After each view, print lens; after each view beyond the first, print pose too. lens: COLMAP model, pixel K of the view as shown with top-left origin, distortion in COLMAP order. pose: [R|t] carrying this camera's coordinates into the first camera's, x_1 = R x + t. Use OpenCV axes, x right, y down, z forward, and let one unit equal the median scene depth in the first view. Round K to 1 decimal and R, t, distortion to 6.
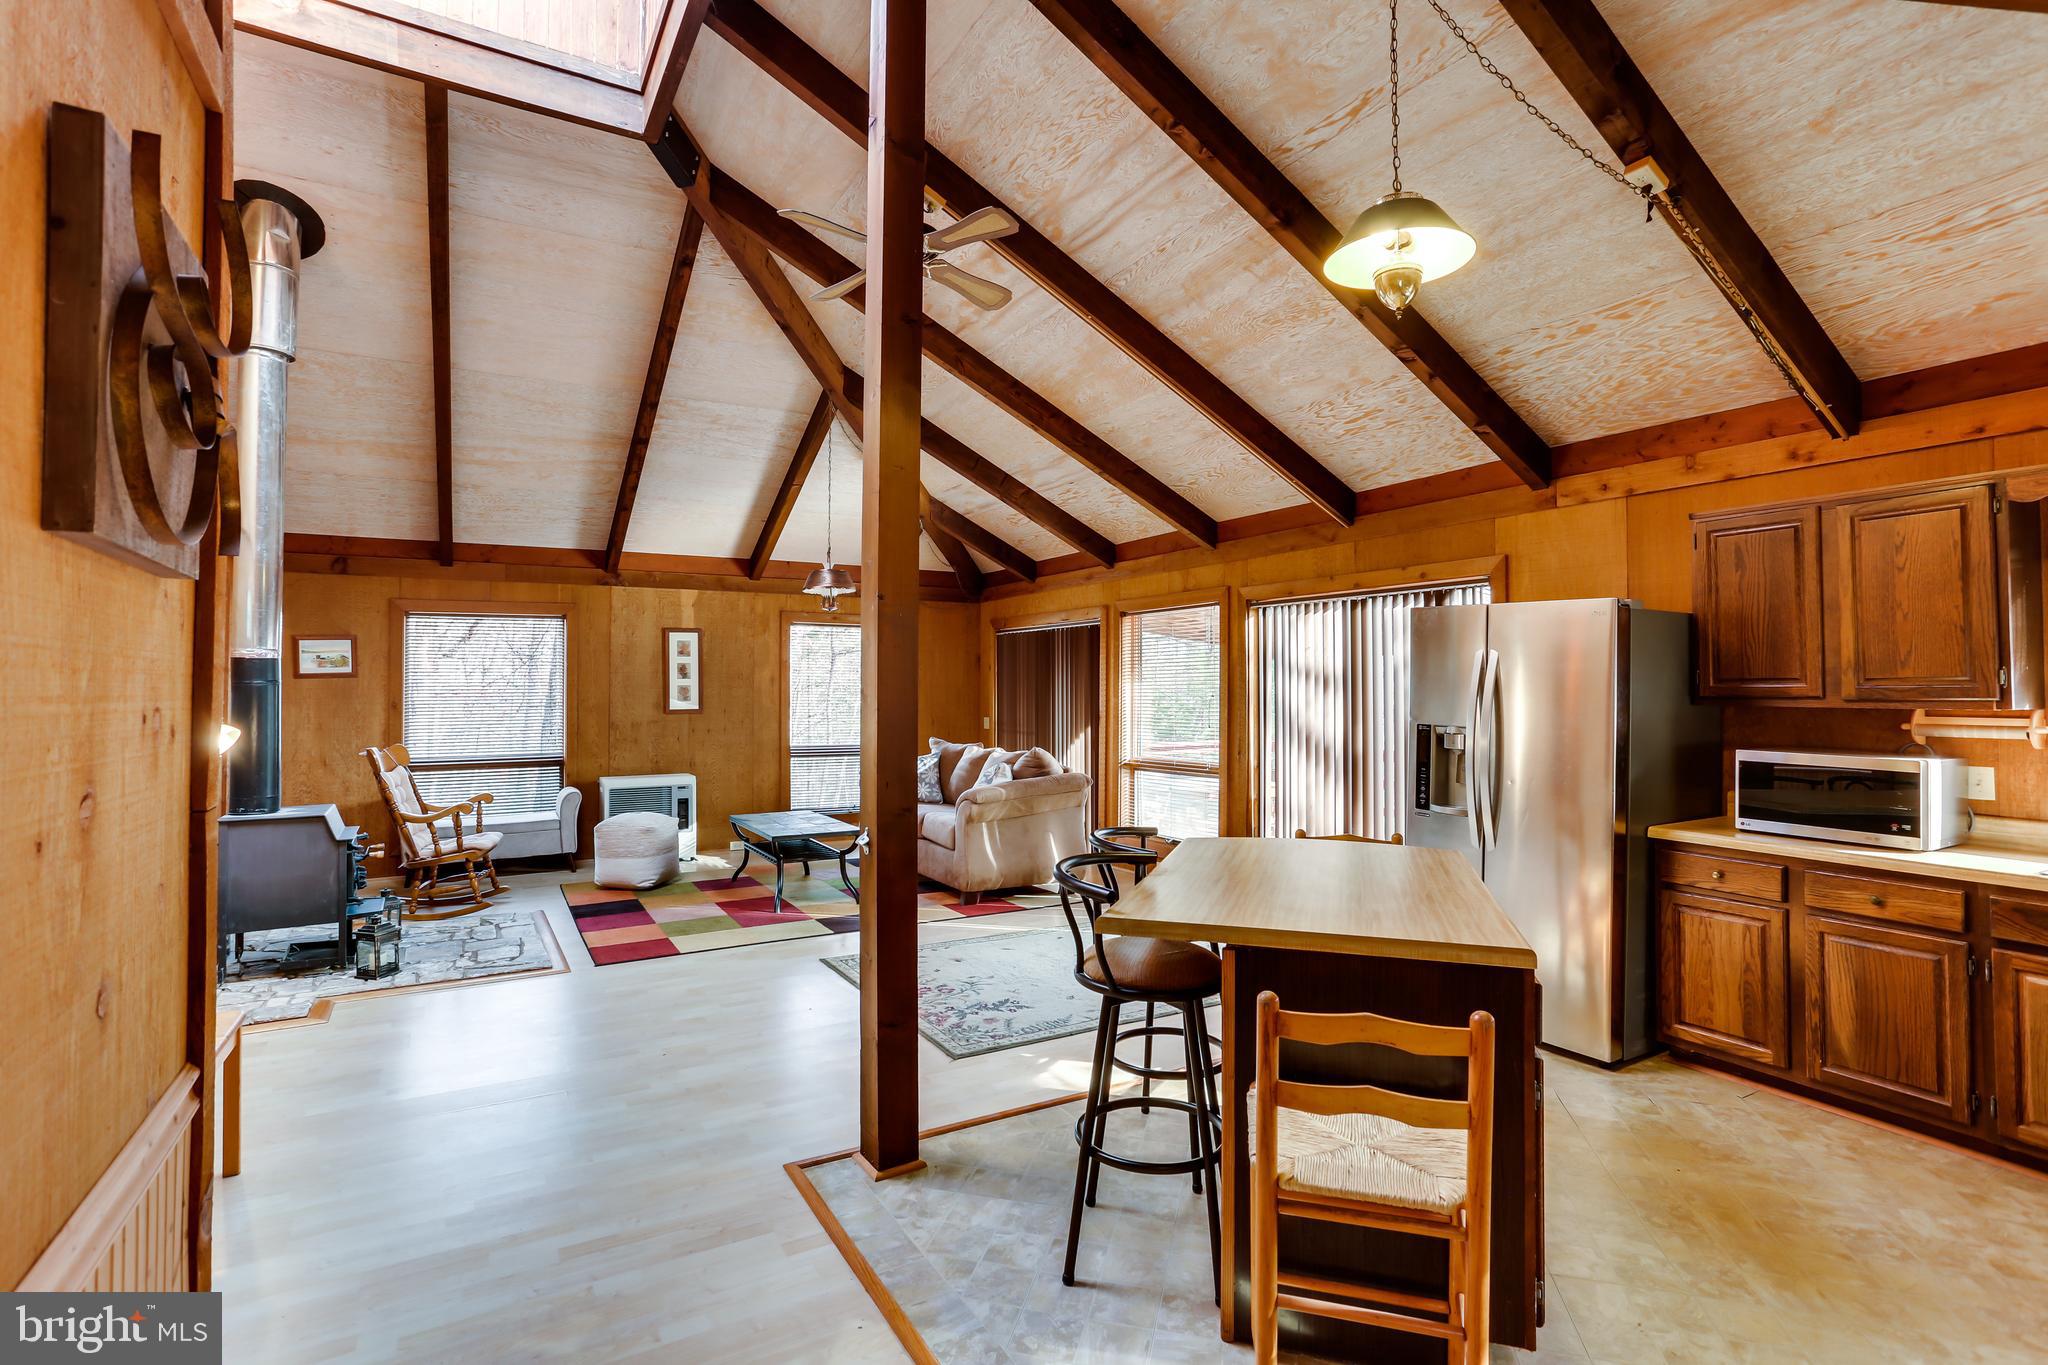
lens RADIAL K [[1013.1, 0, 994.5], [0, 1013.1, 669.6], [0, 0, 1]] dist [-0.031519, 0.020979]
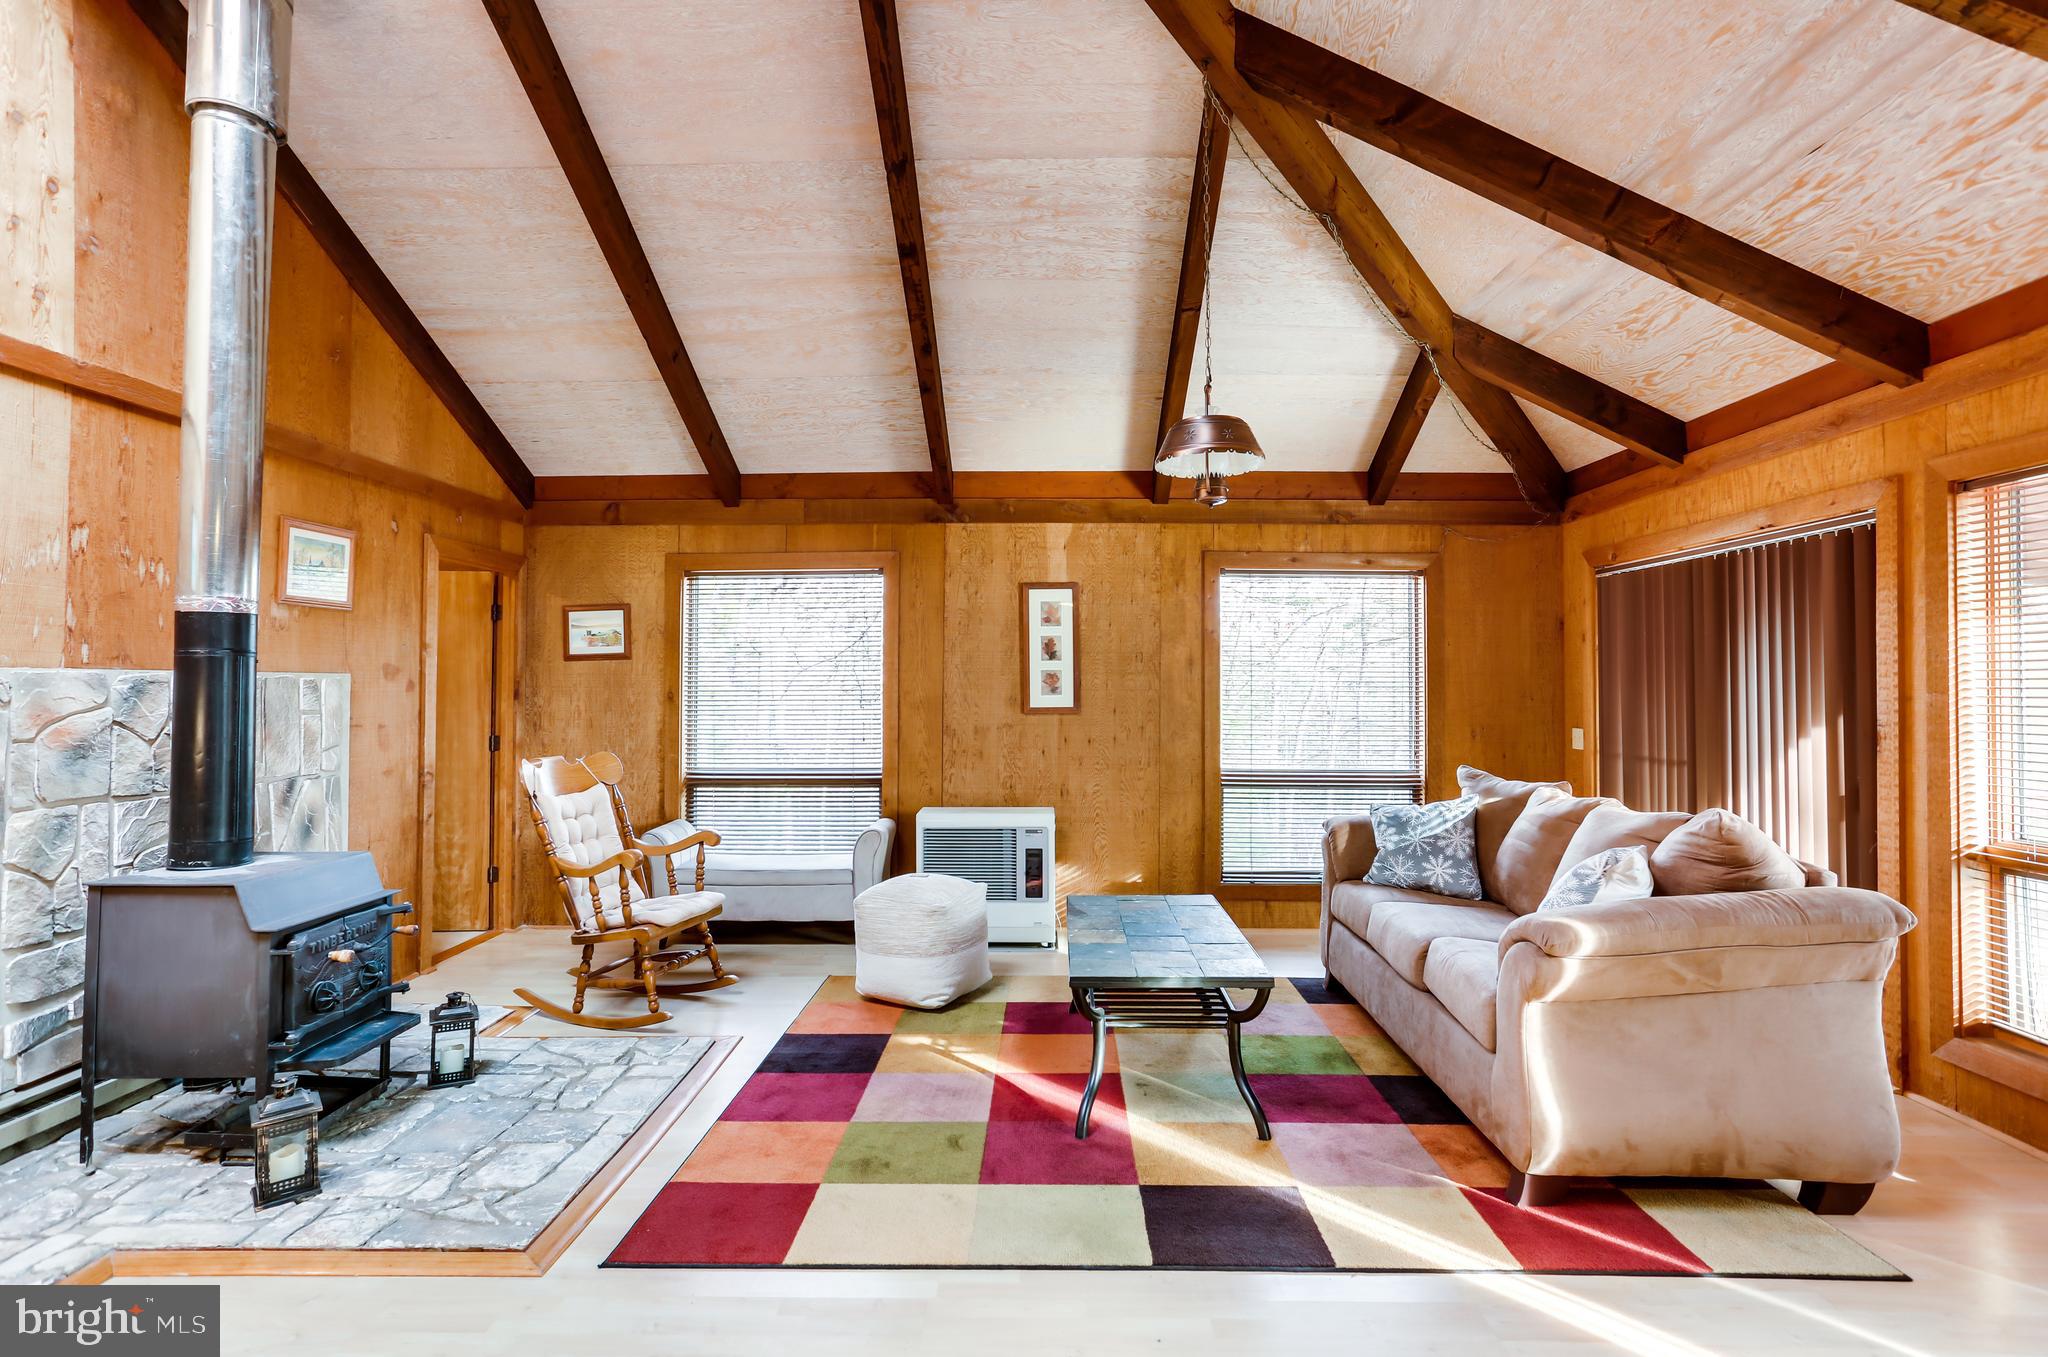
lens RADIAL K [[1013.1, 0, 1016.5], [0, 1013.1, 656.1], [0, 0, 1]] dist [-0.031519, 0.020979]
pose [[0.869749, -0.011828, -0.493353, -0.005290], [0.005898, 0.999890, -0.013576, 0.020628], [0.493460, 0.008898, 0.869723, 0.567831]]
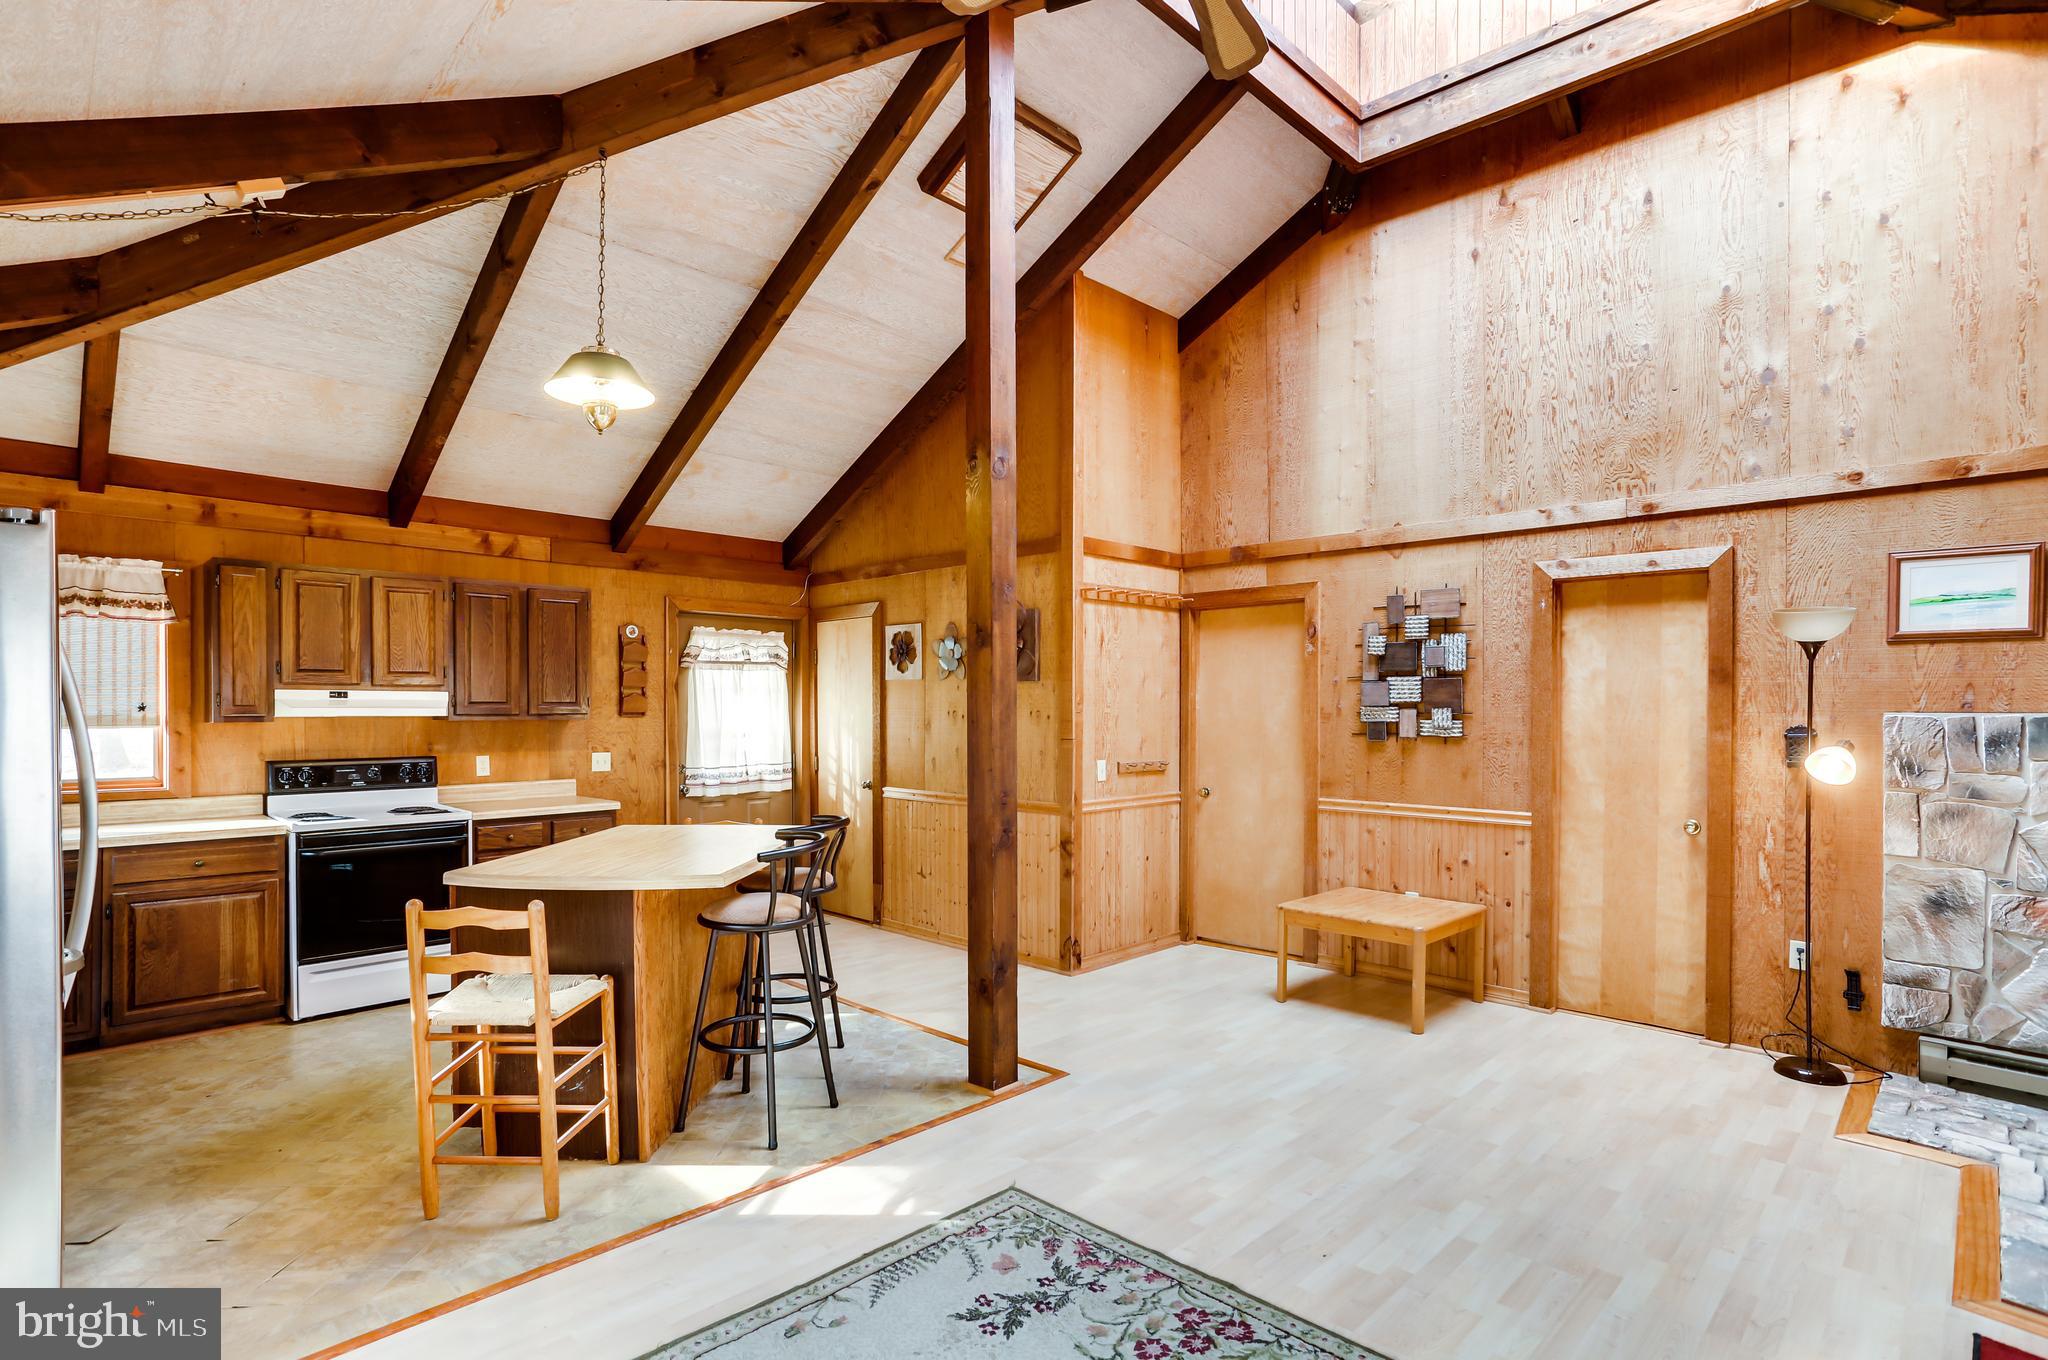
lens RADIAL K [[1013.1, 0, 1028.9], [0, 1013.1, 707.7], [0, 0, 1]] dist [-0.031519, 0.020979]
pose [[-0.954205, -0.000957, -0.299152, 0.108043], [0.004459, 0.999838, -0.017420, 0.020486], [0.299120, -0.017956, -0.954047, 1.060402]]
